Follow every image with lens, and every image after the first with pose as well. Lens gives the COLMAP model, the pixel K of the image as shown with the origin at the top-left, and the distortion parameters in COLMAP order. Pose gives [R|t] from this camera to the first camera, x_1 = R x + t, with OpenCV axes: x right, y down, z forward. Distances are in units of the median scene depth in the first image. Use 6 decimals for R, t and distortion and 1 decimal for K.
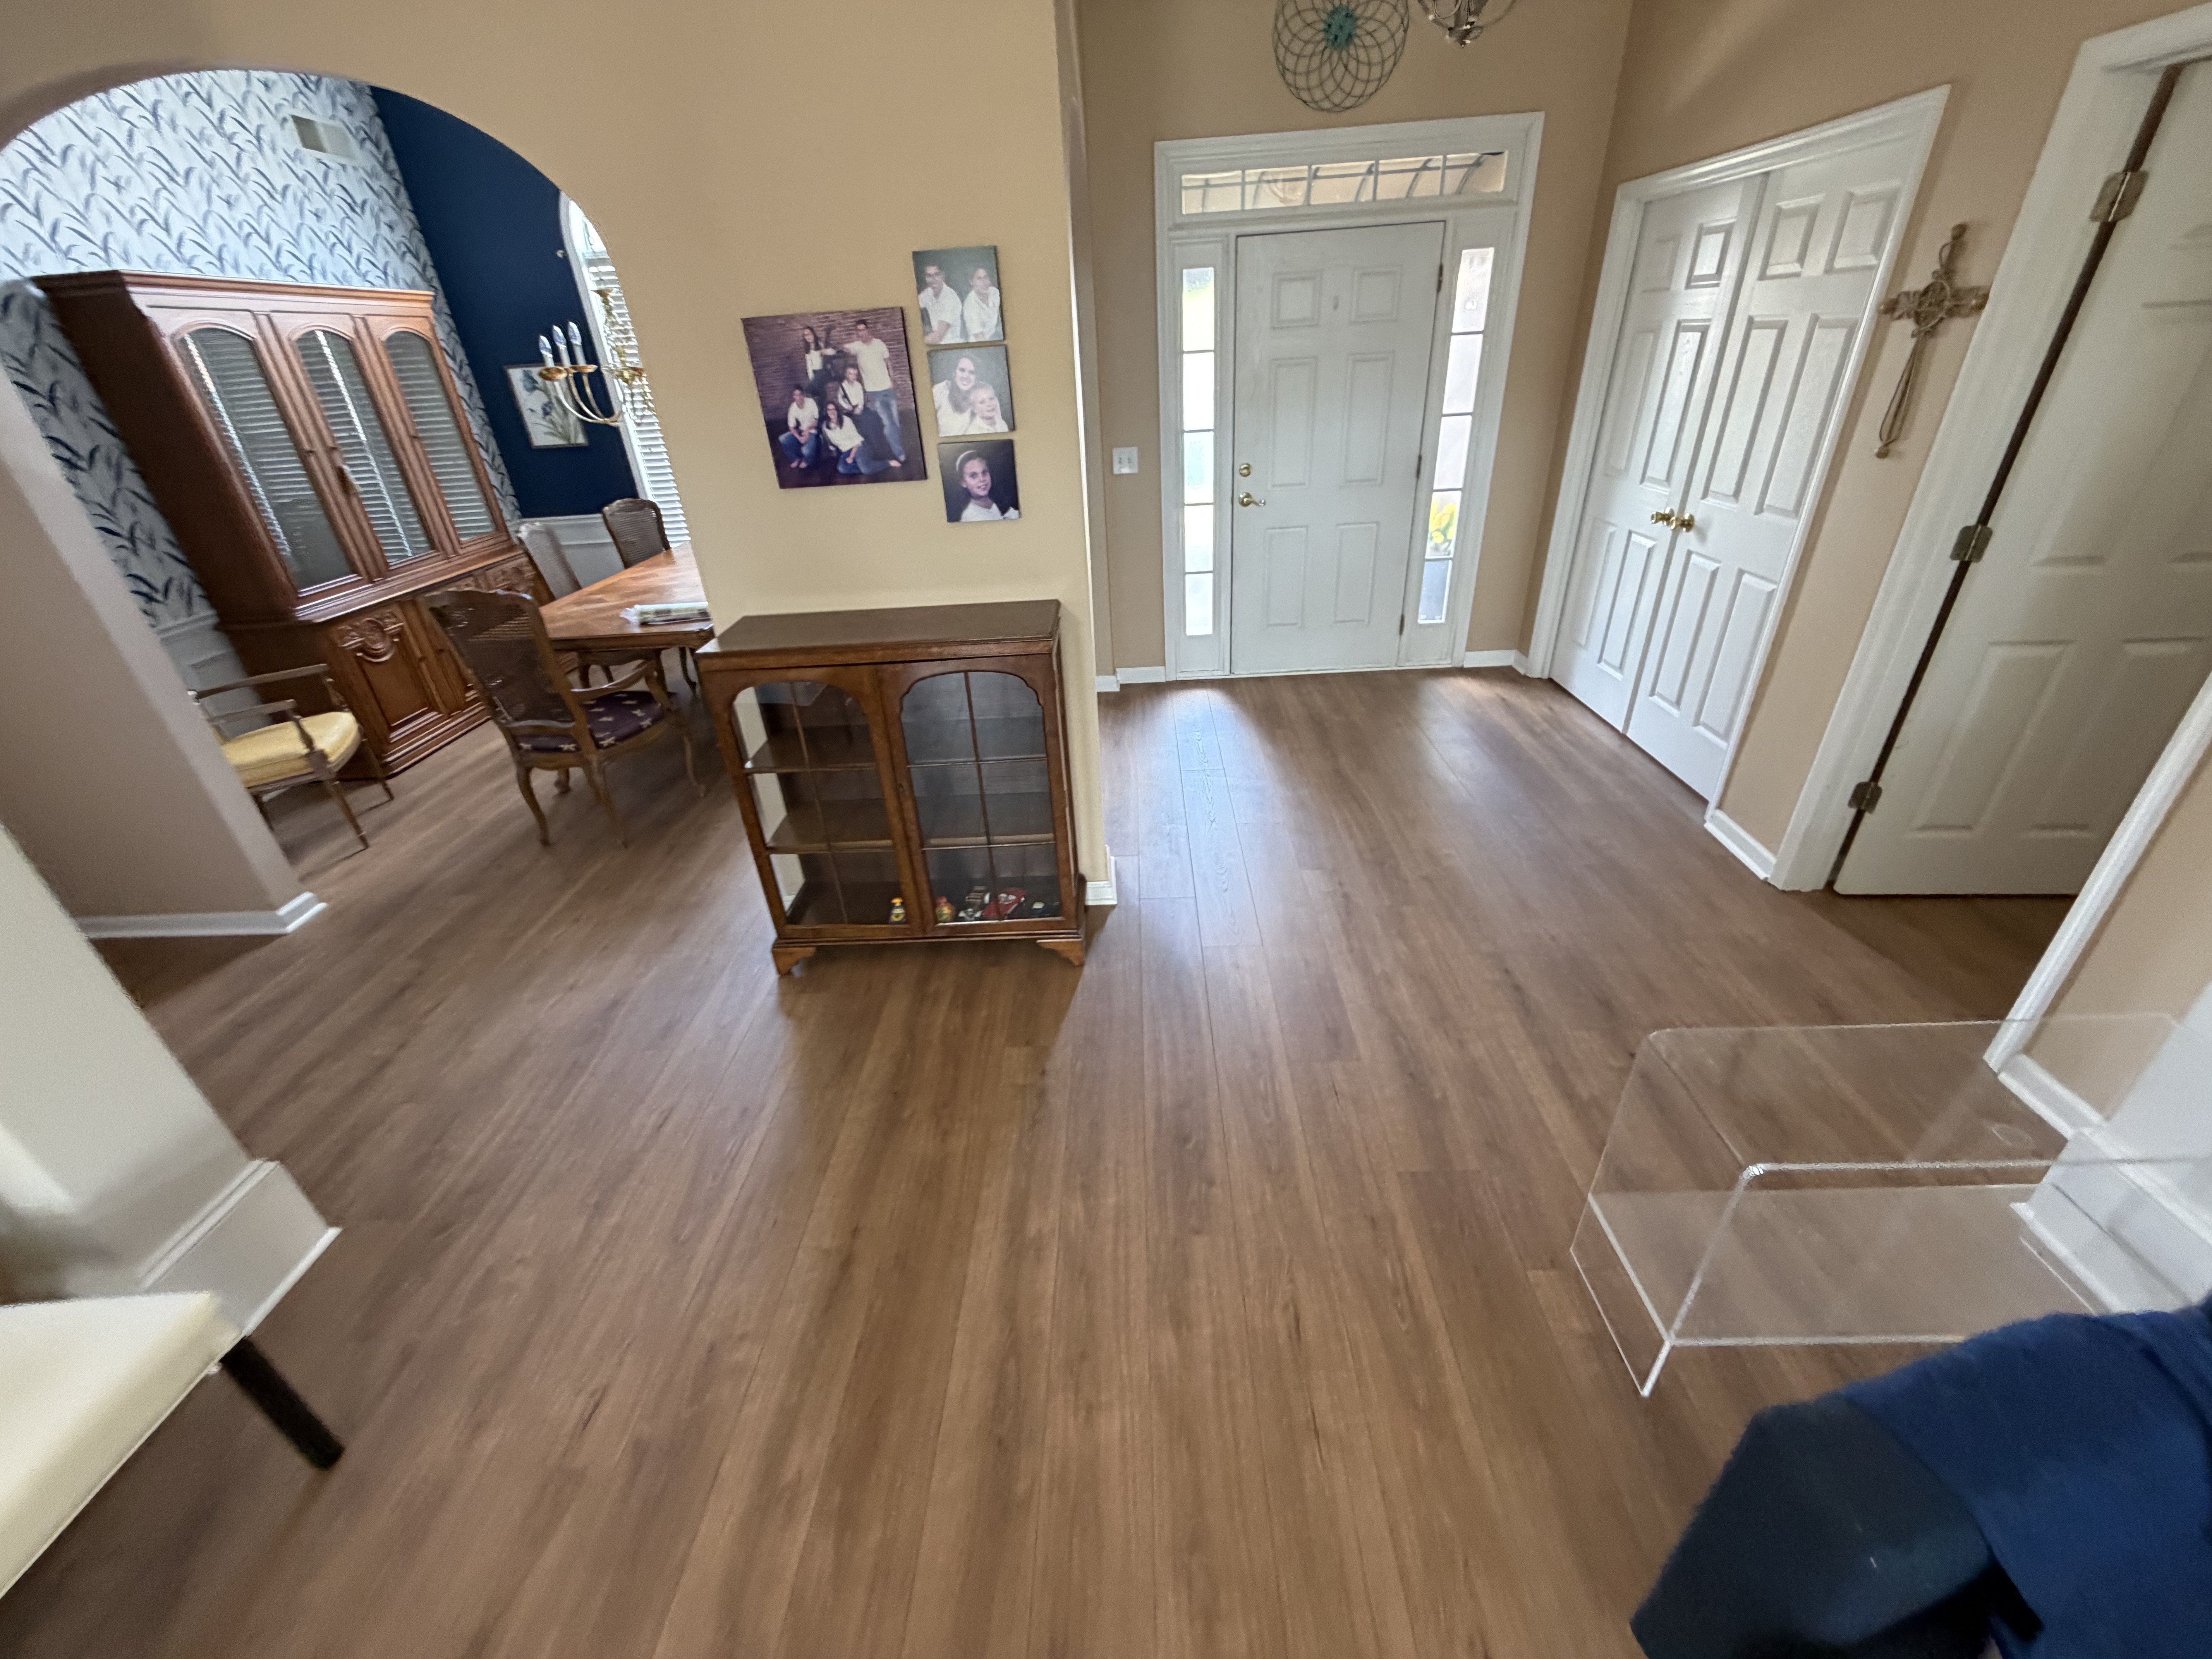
lens RADIAL K [[878.0, 0, 1110.2], [0, 878.0, 825.2], [0, 0, 1]] dist [-0.000495, -0.000005]
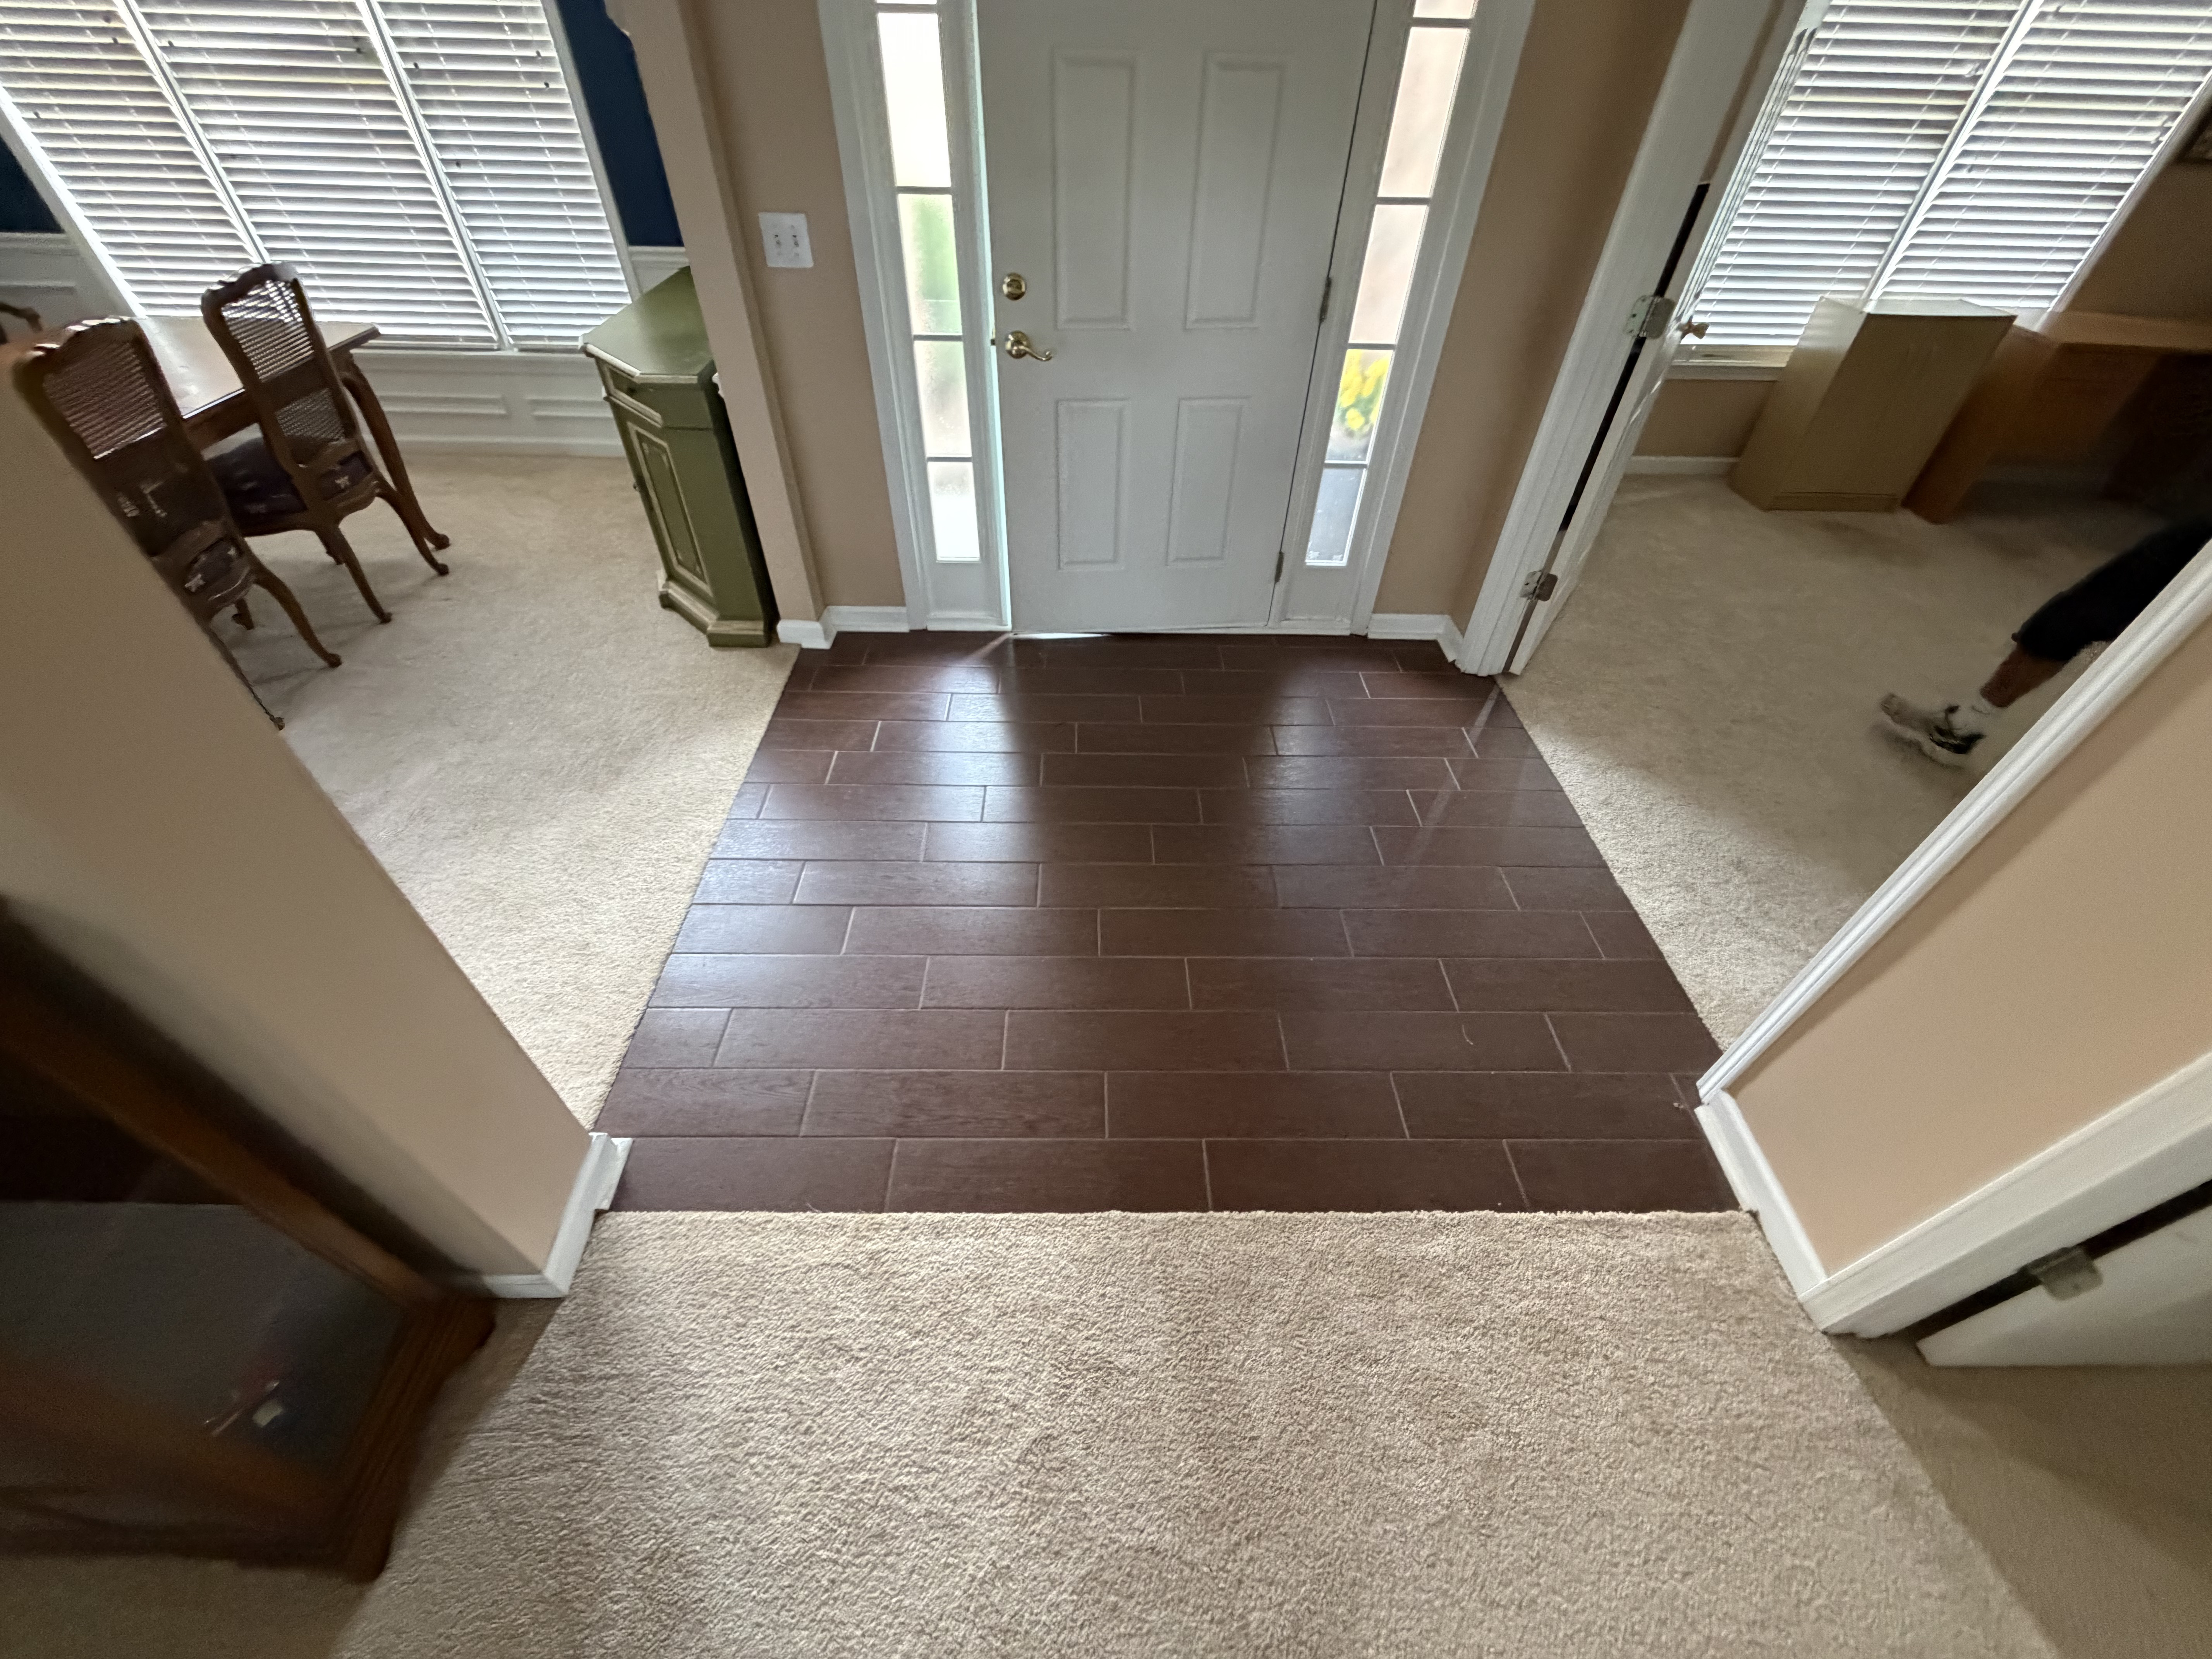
lens RADIAL K [[878.0, 0, 1105.2], [0, 878.0, 836.9], [0, 0, 1]] dist [-0.000495, -0.000005]
pose [[0.996006, 0.030387, 0.083961, 0.229622], [-0.051568, 0.963398, 0.263069, -0.286016], [-0.072894, -0.266348, 0.961117, 0.501979]]
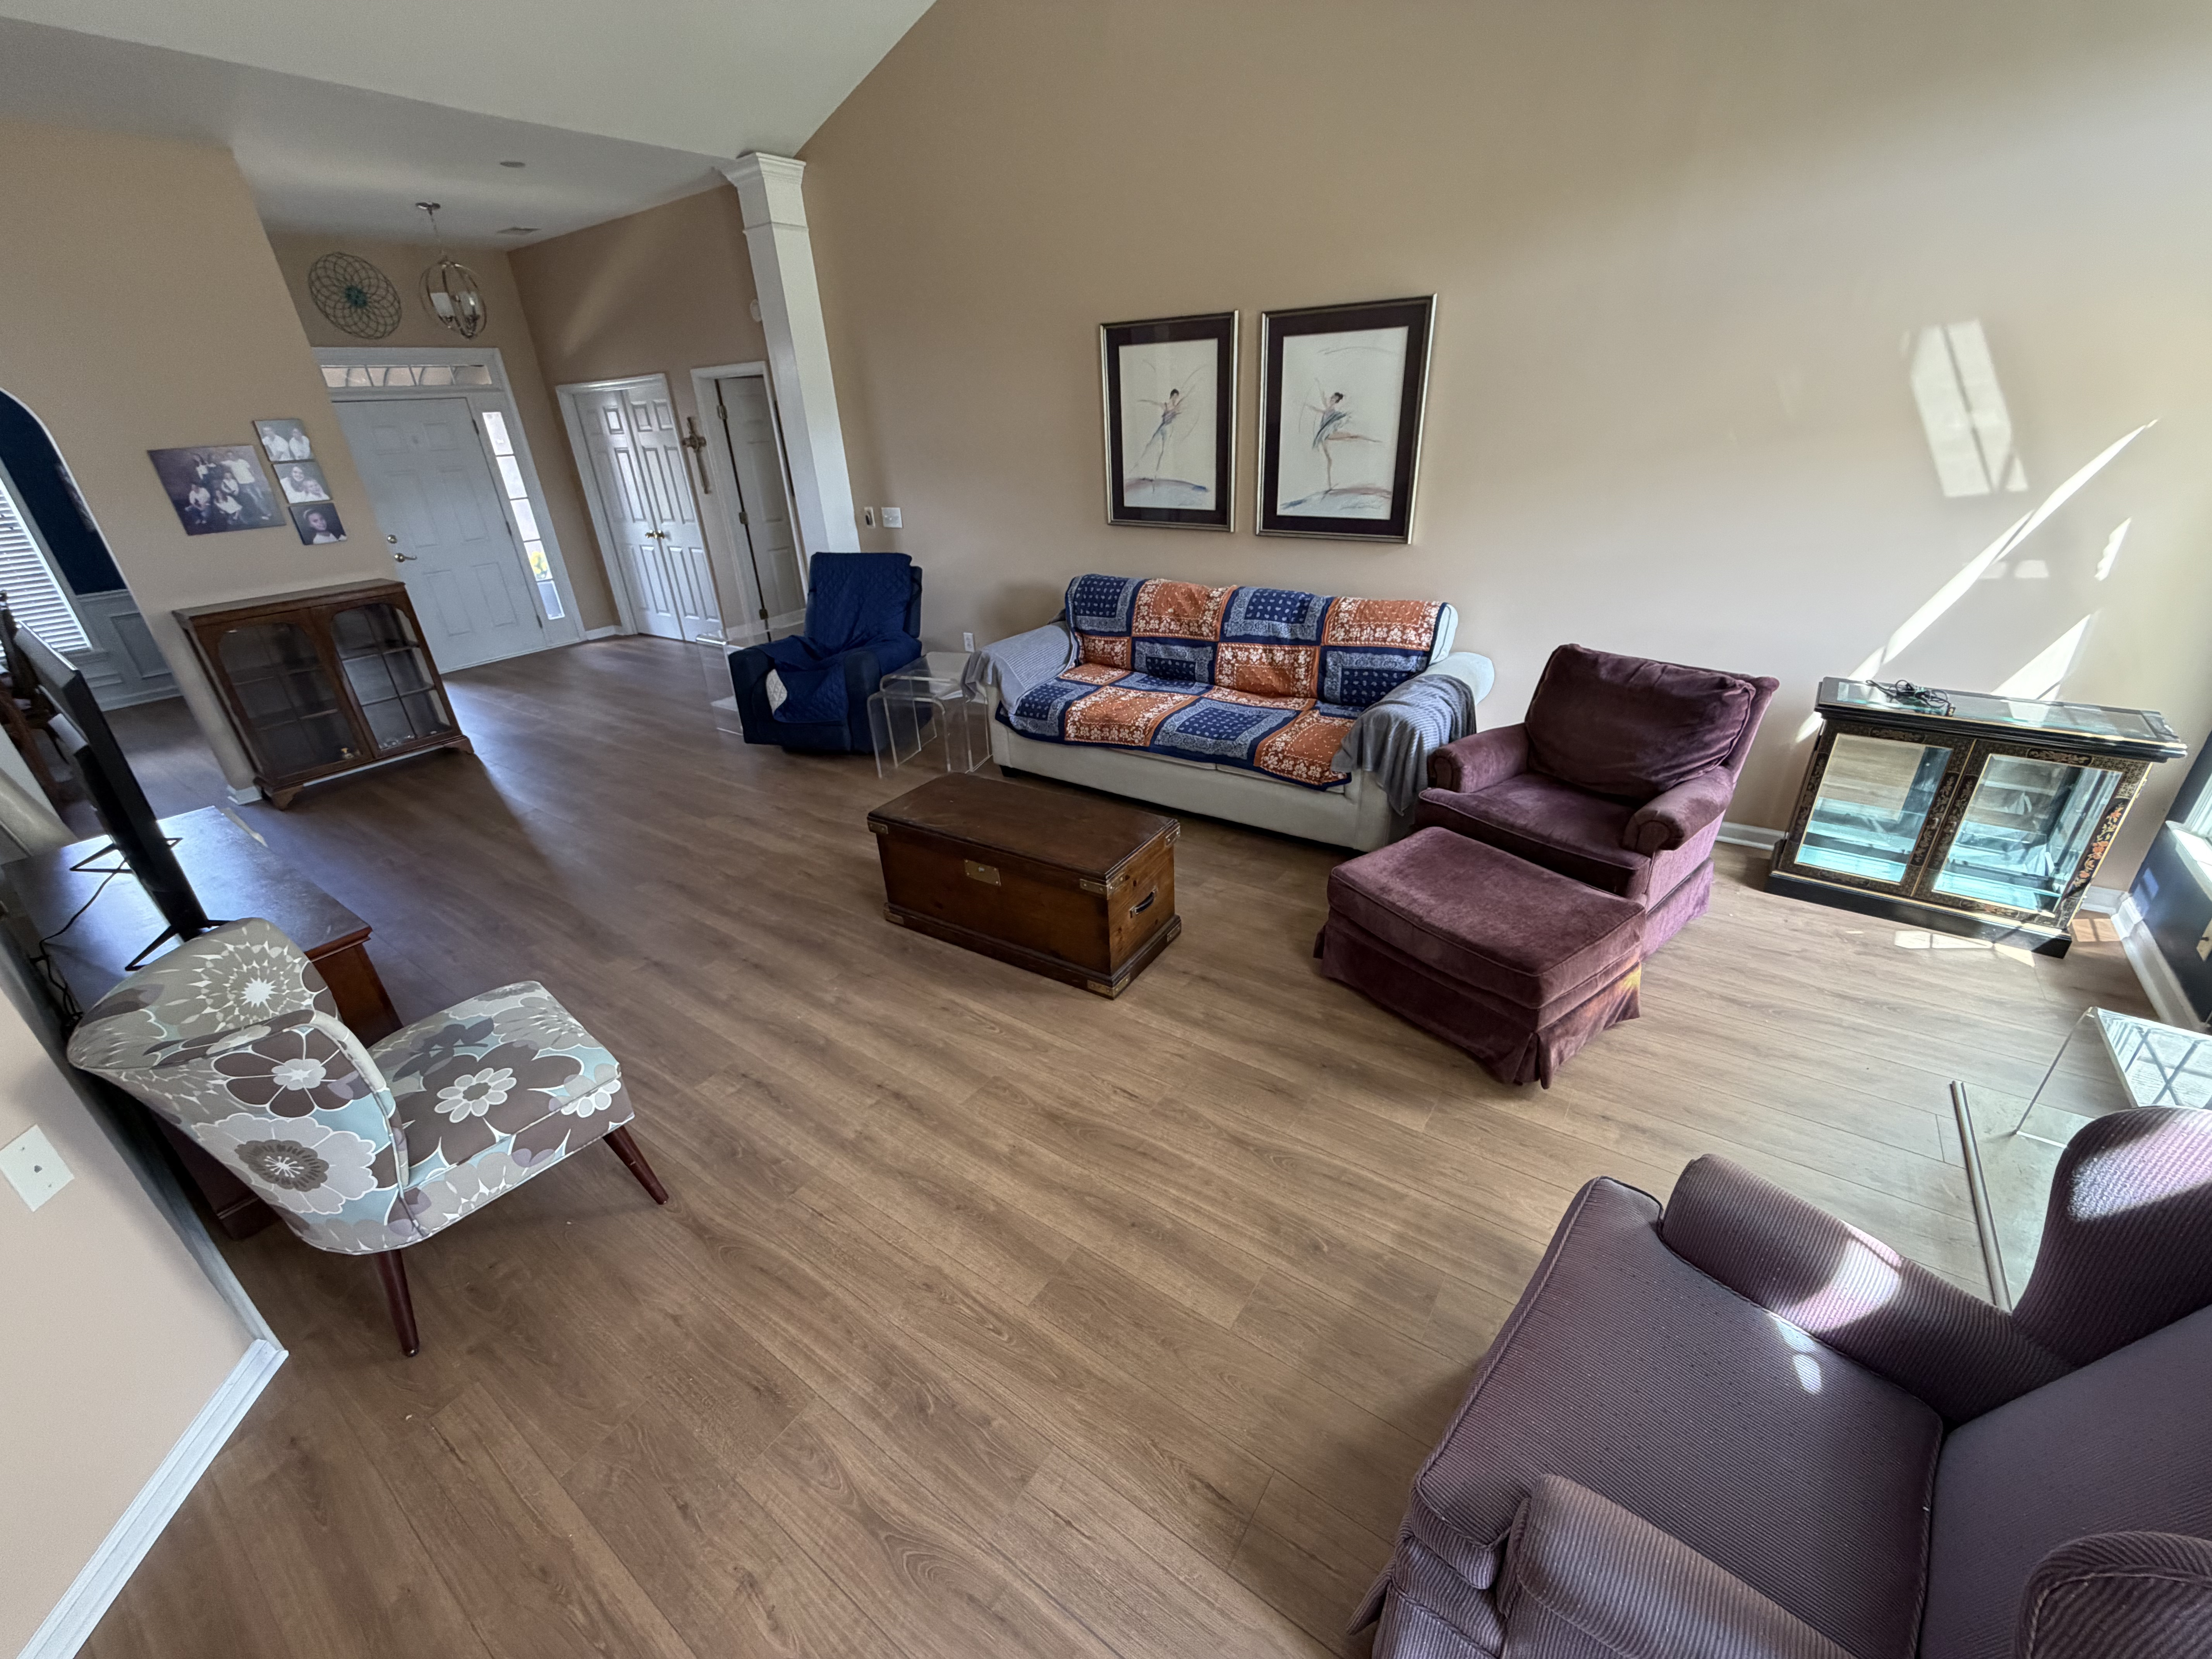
lens RADIAL K [[878.0, 0, 1098.5], [0, 878.0, 841.3], [0, 0, 1]] dist [-0.000495, -0.000005]
pose [[0.565271, -0.342958, 0.750233, -0.659937], [0.417135, 0.903468, 0.098712, 0.609361], [-0.711665, 0.257150, 0.653764, -1.056869]]
